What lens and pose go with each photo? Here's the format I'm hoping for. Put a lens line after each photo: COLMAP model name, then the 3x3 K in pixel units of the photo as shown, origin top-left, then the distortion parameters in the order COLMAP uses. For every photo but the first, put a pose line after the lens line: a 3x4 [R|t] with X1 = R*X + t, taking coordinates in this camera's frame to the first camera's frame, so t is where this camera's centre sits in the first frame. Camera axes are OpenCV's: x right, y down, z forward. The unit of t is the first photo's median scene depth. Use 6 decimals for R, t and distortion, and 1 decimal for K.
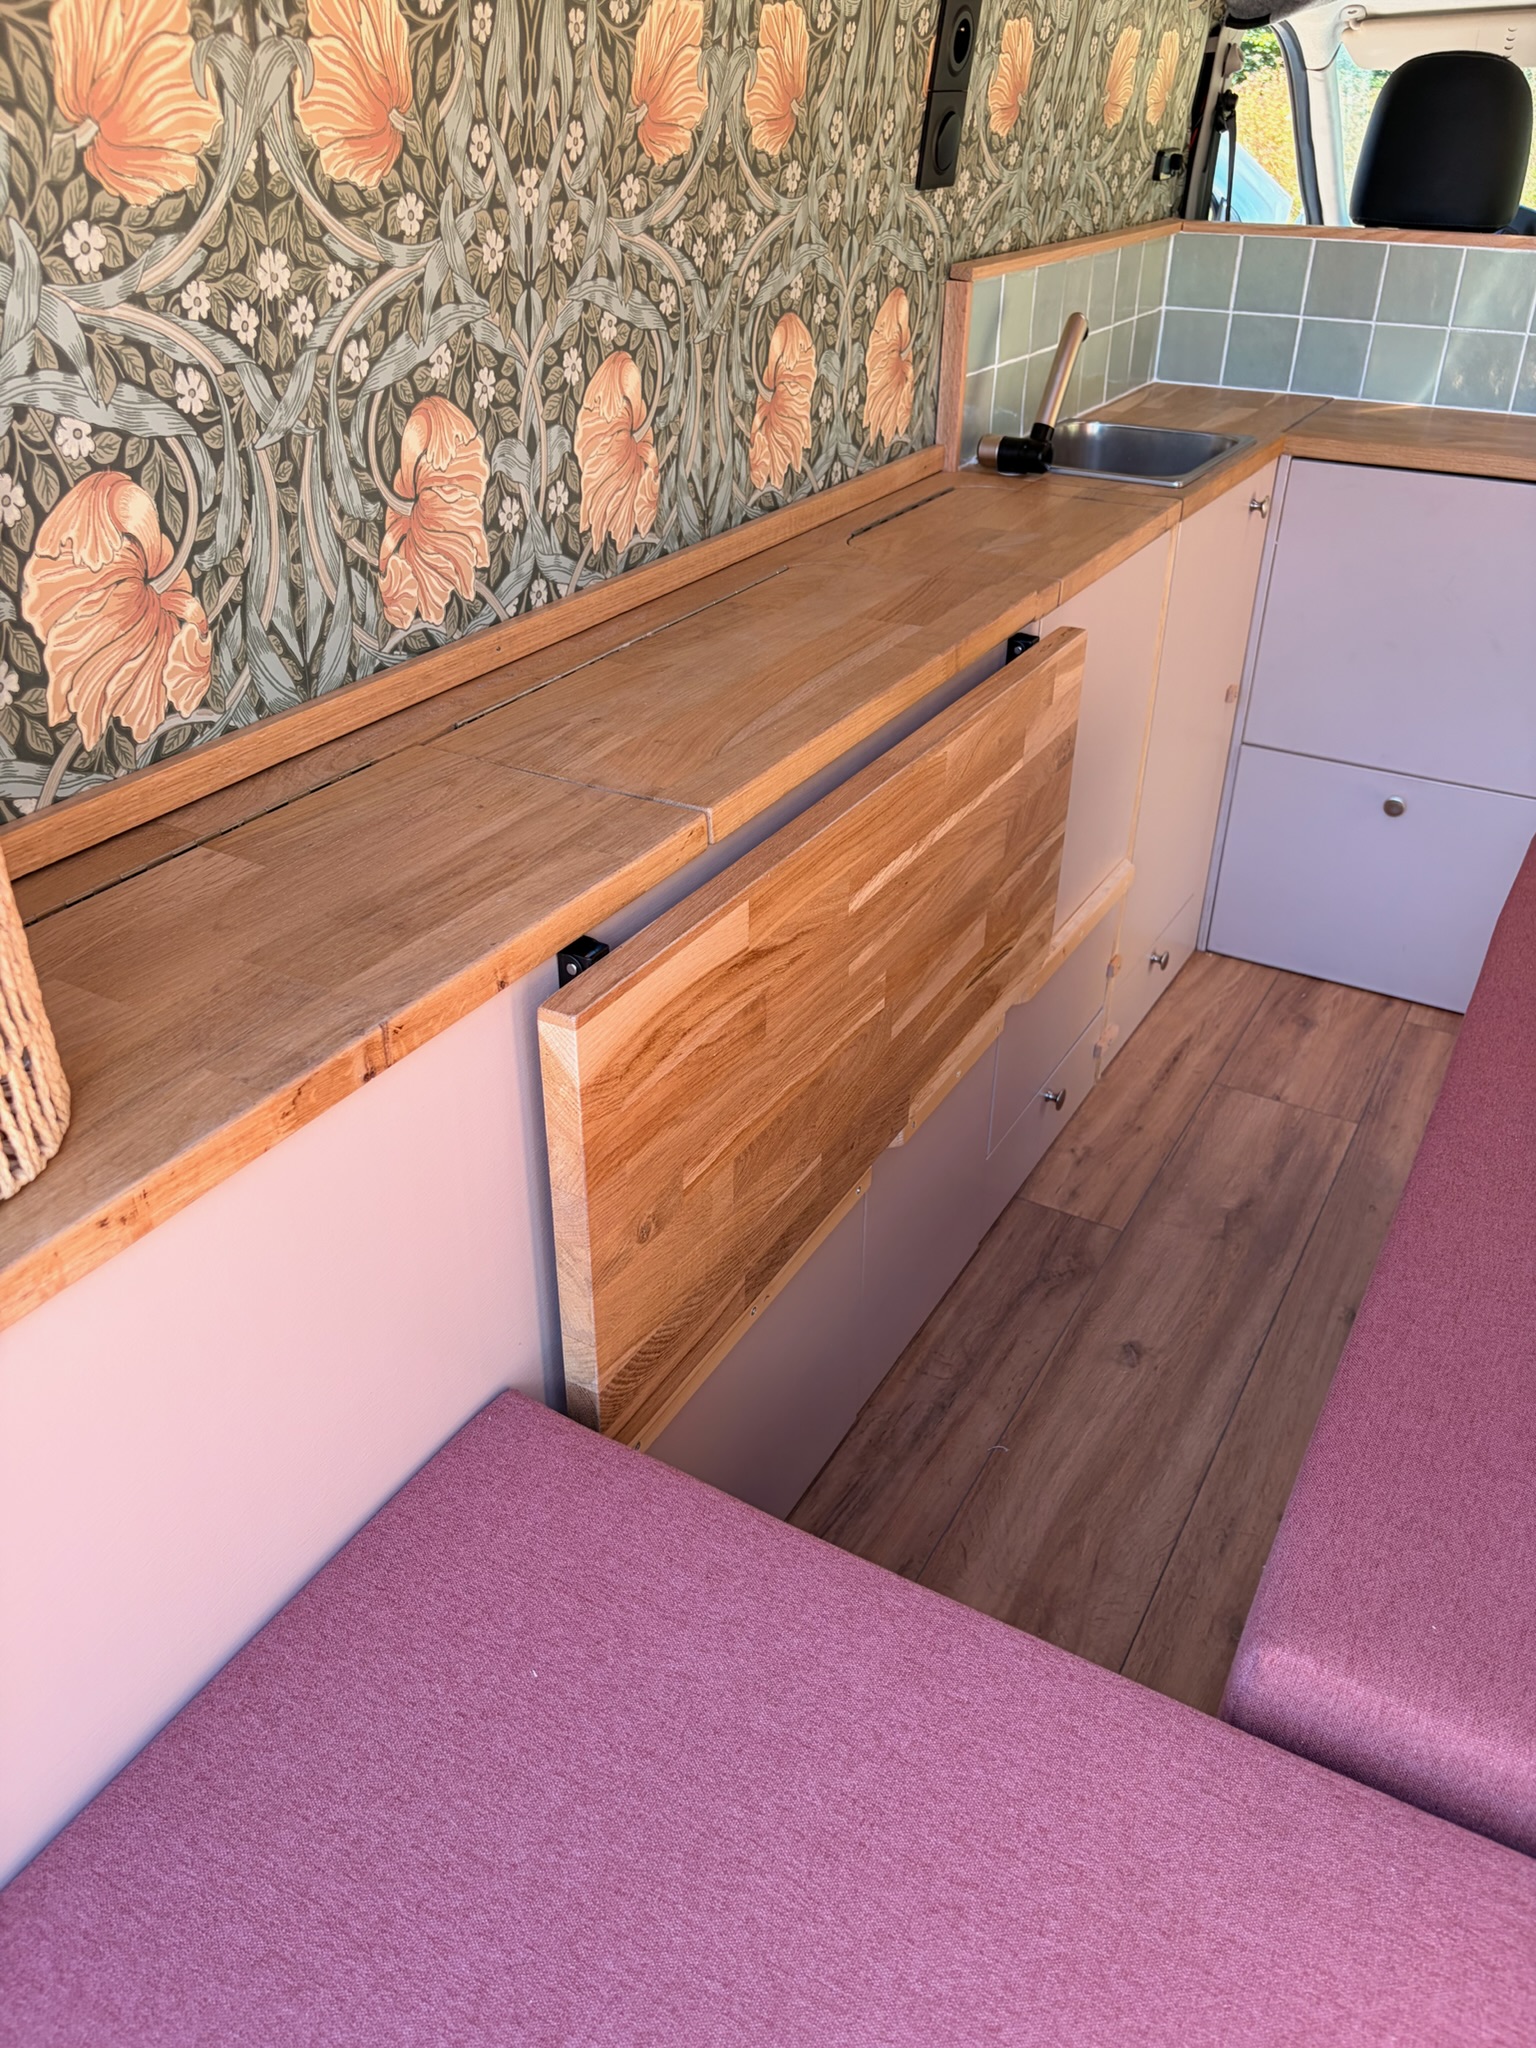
lens RADIAL K [[1563.4, 0, 756.8], [0, 1563.4, 1030.2], [0, 0, 1]] dist [0.047960, -0.050027]
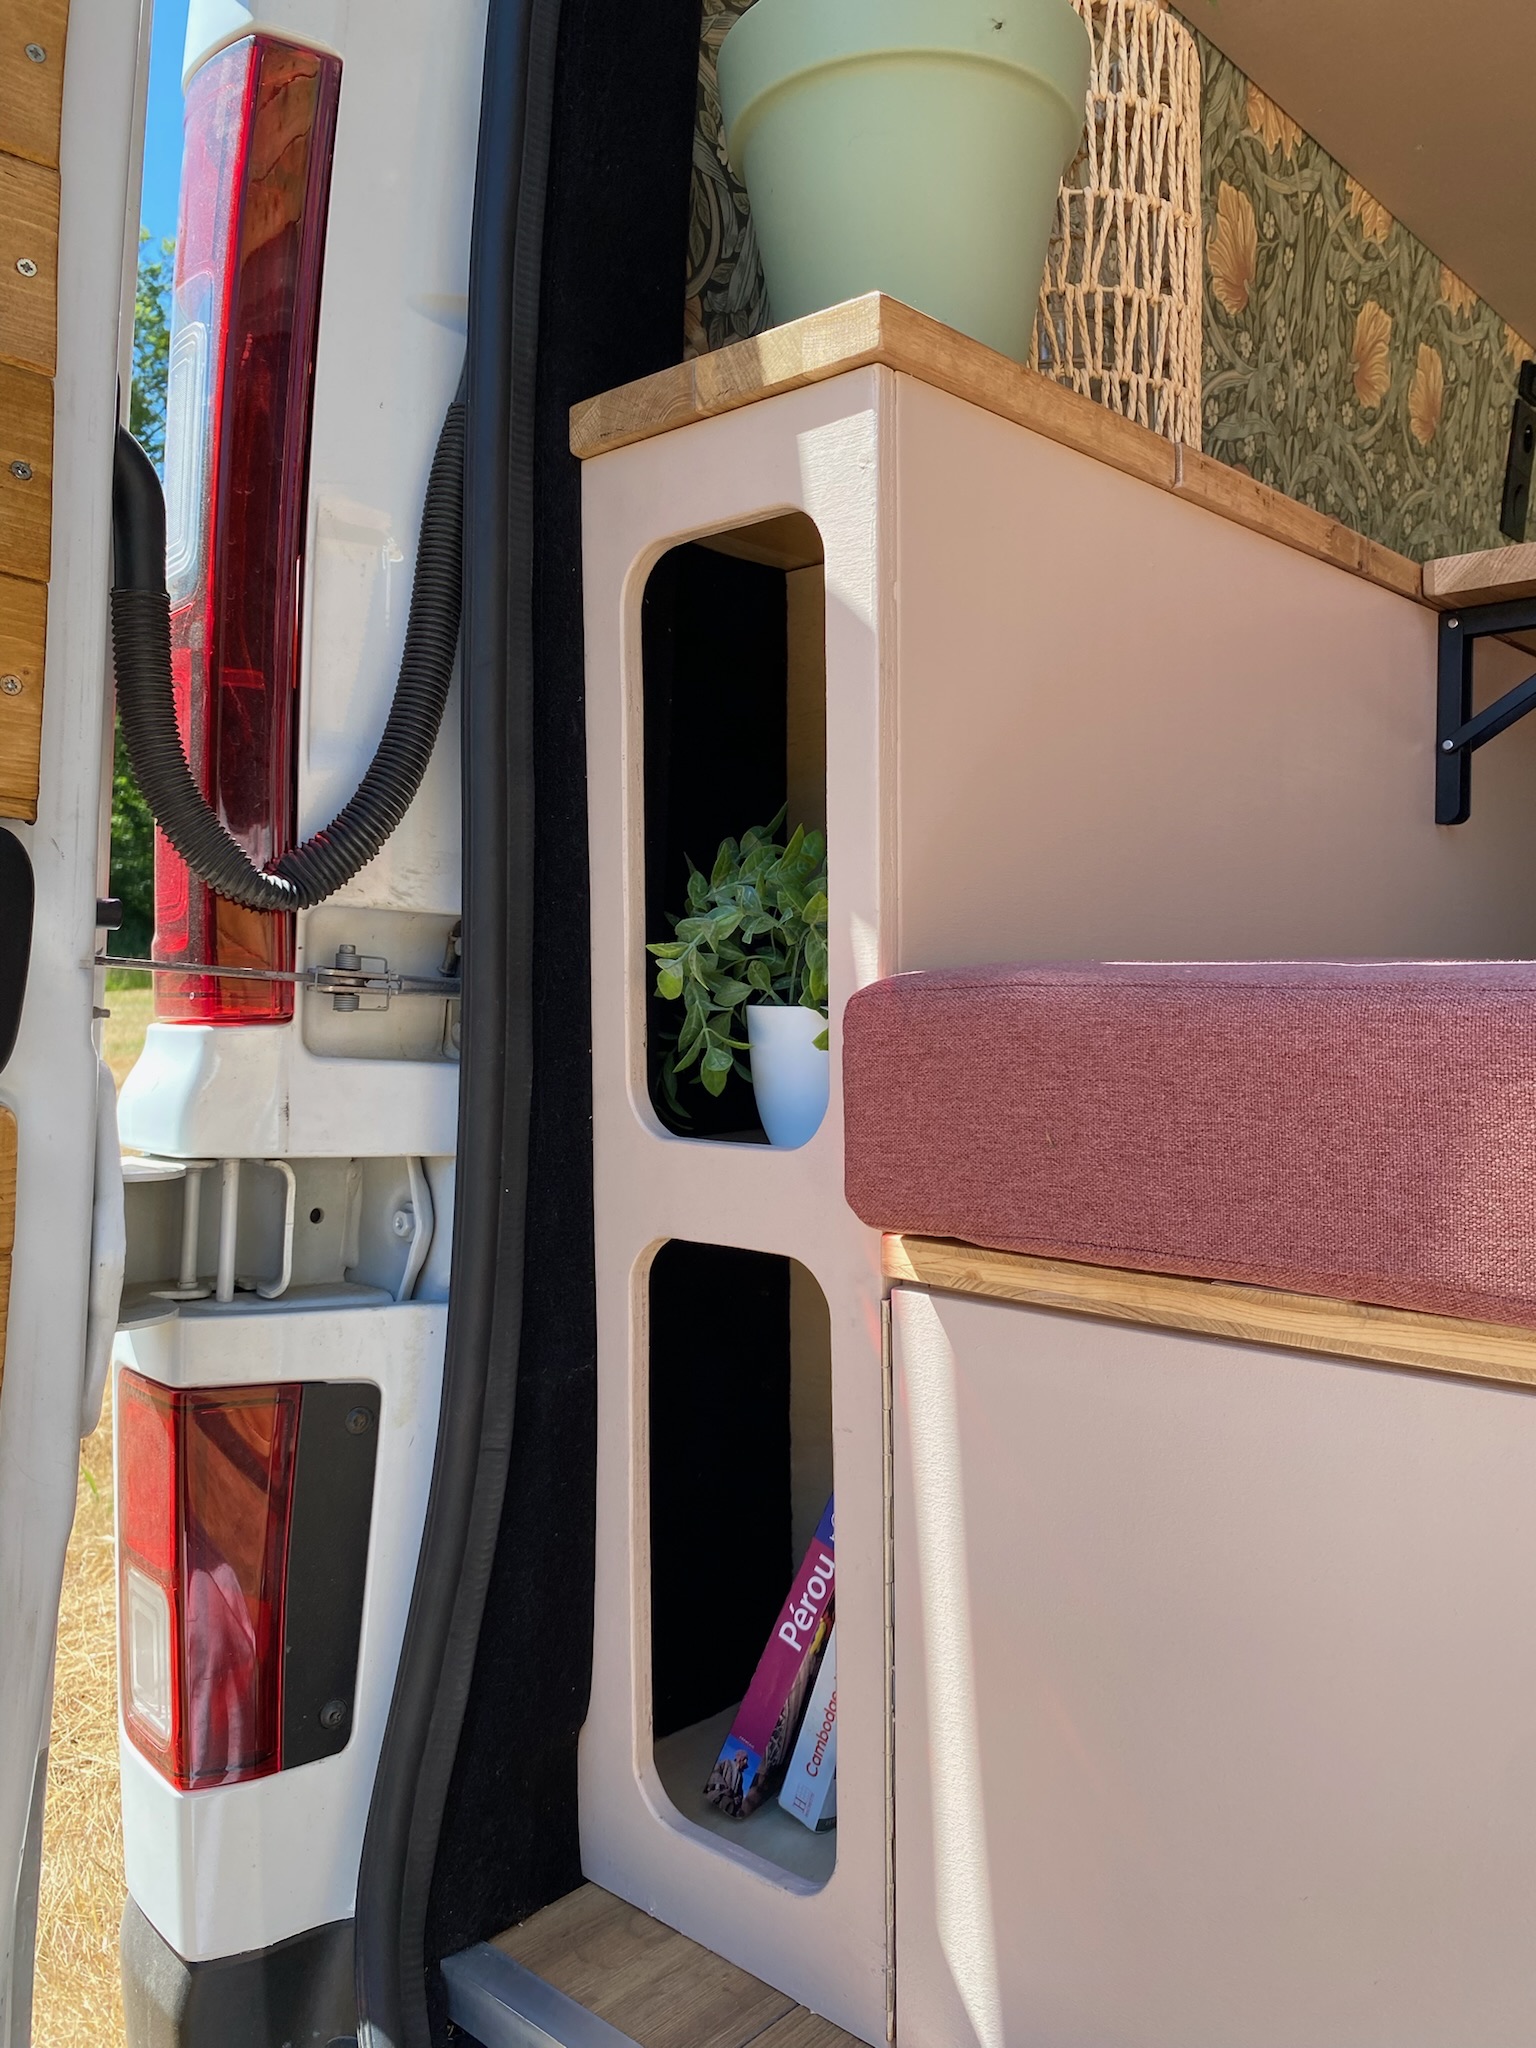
lens RADIAL K [[1553.9, 0, 789.7], [0, 1553.9, 1007.4], [0, 0, 1]] dist [0.061270, -0.085268]
pose [[0.979383, -0.003921, -0.201974, -0.320846], [-0.096255, 0.869961, -0.483635, 0.752048], [0.177606, 0.493105, 0.851648, -0.048355]]
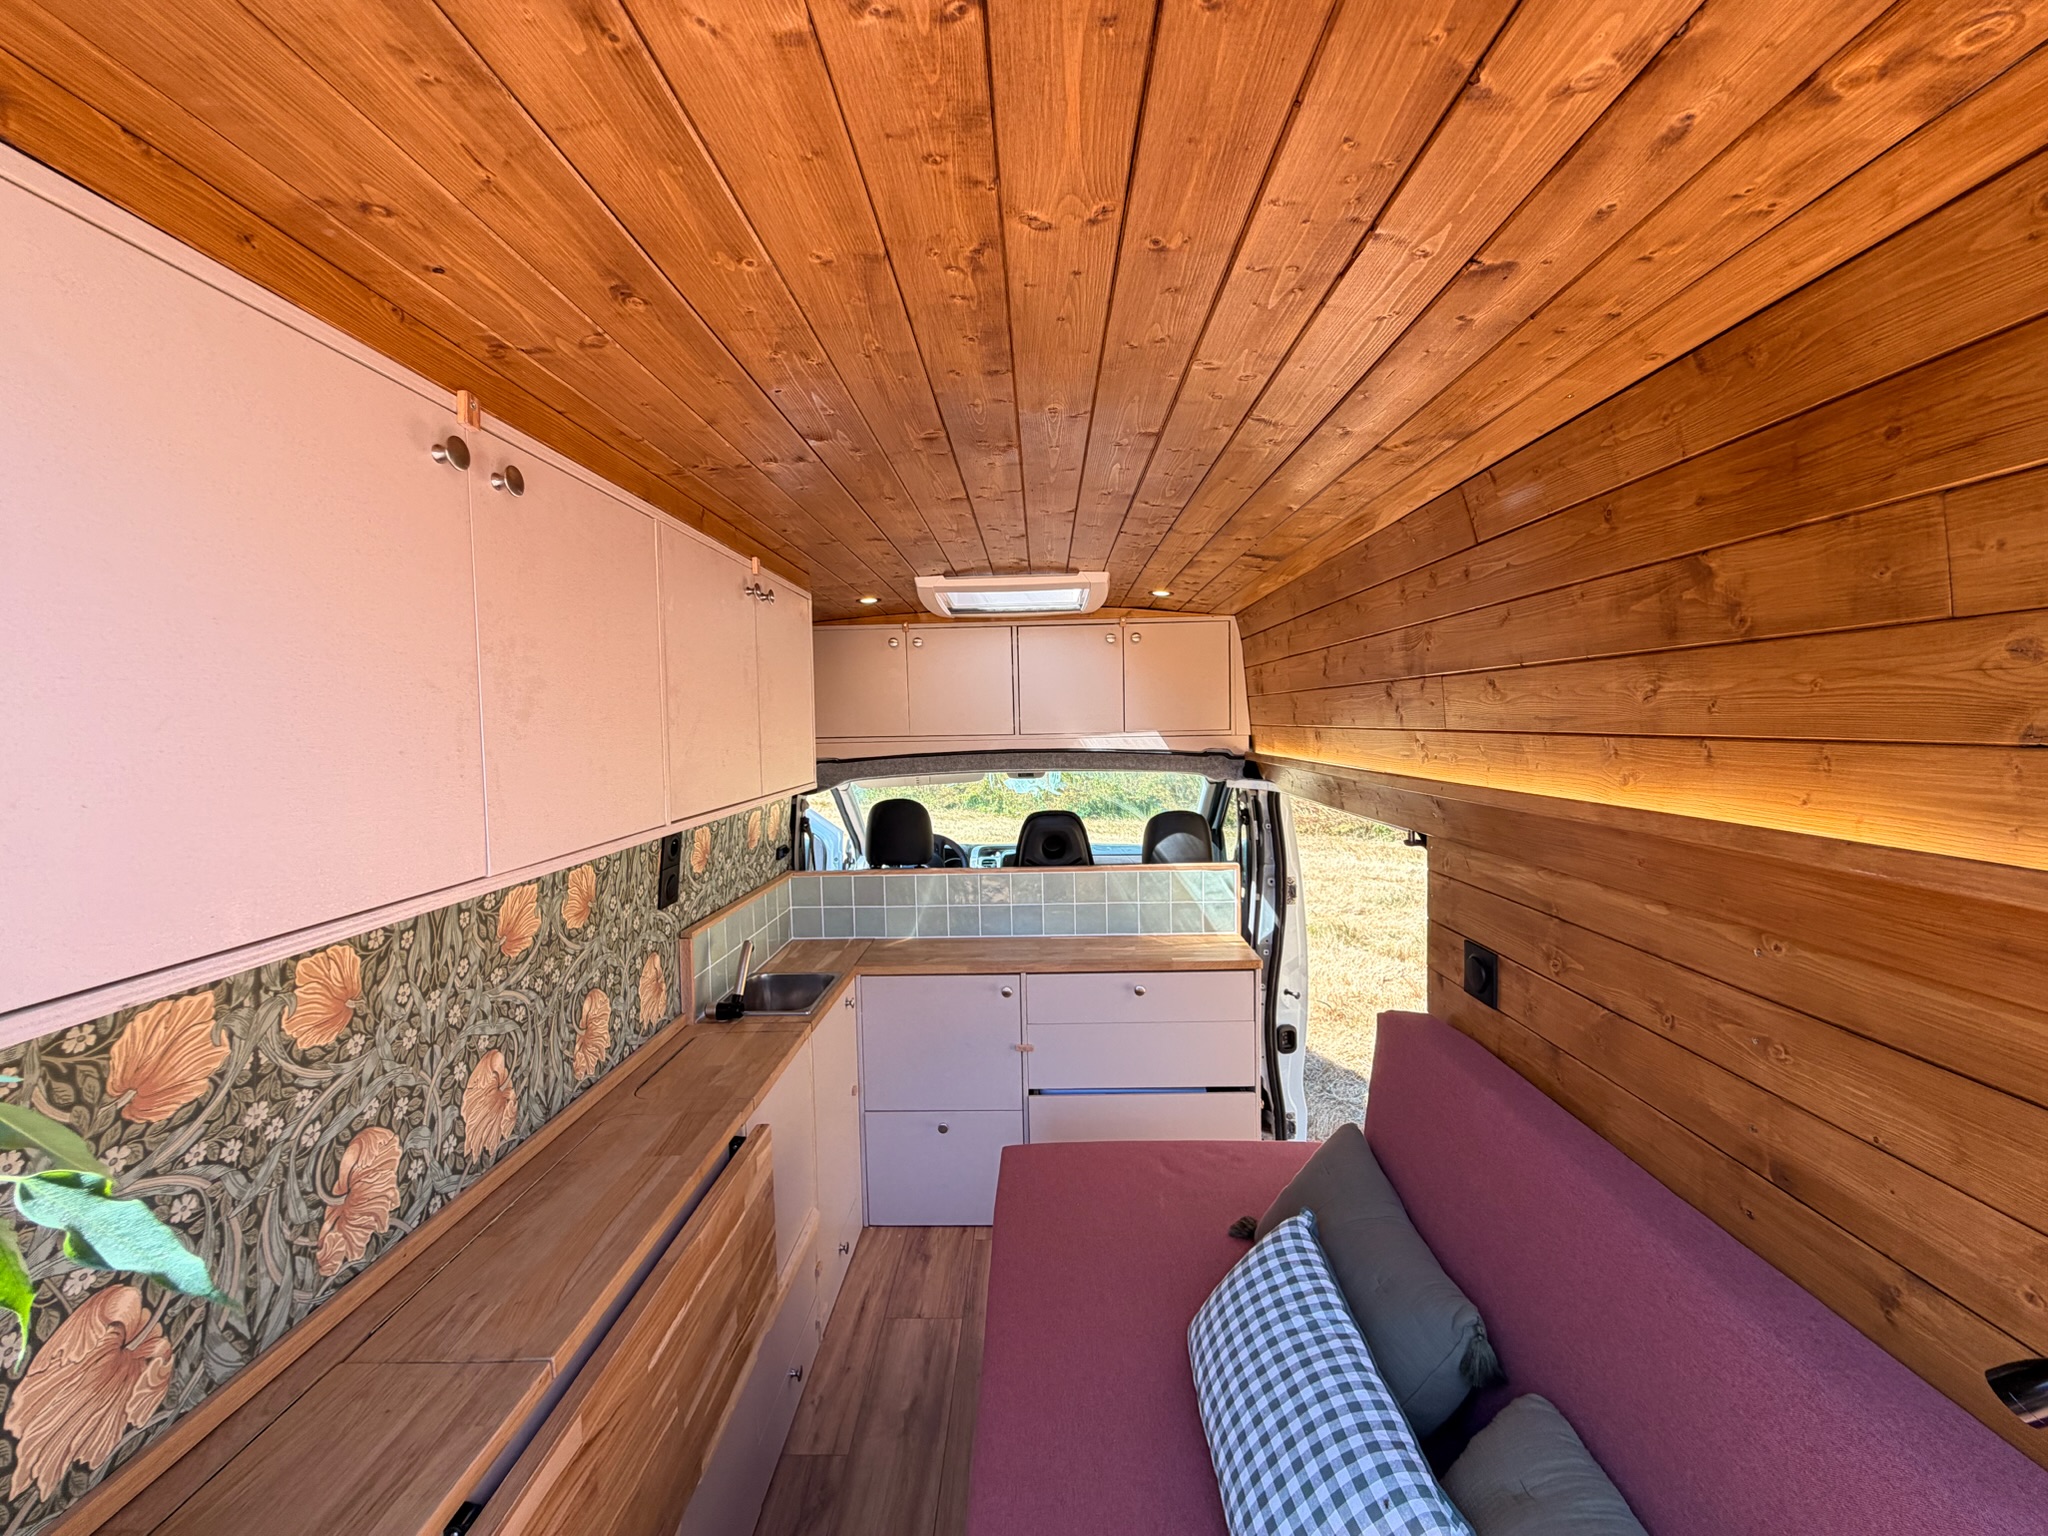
lens RADIAL K [[823.7, 0, 1022.2], [0, 823.7, 765.7], [0, 0, 1]] dist [-0.002190, 0.001022]
pose [[0.879090, -0.048864, 0.474144, 0.024080], [0.267139, 0.874336, -0.405184, -0.186969], [-0.394762, 0.482855, 0.781674, -0.204515]]
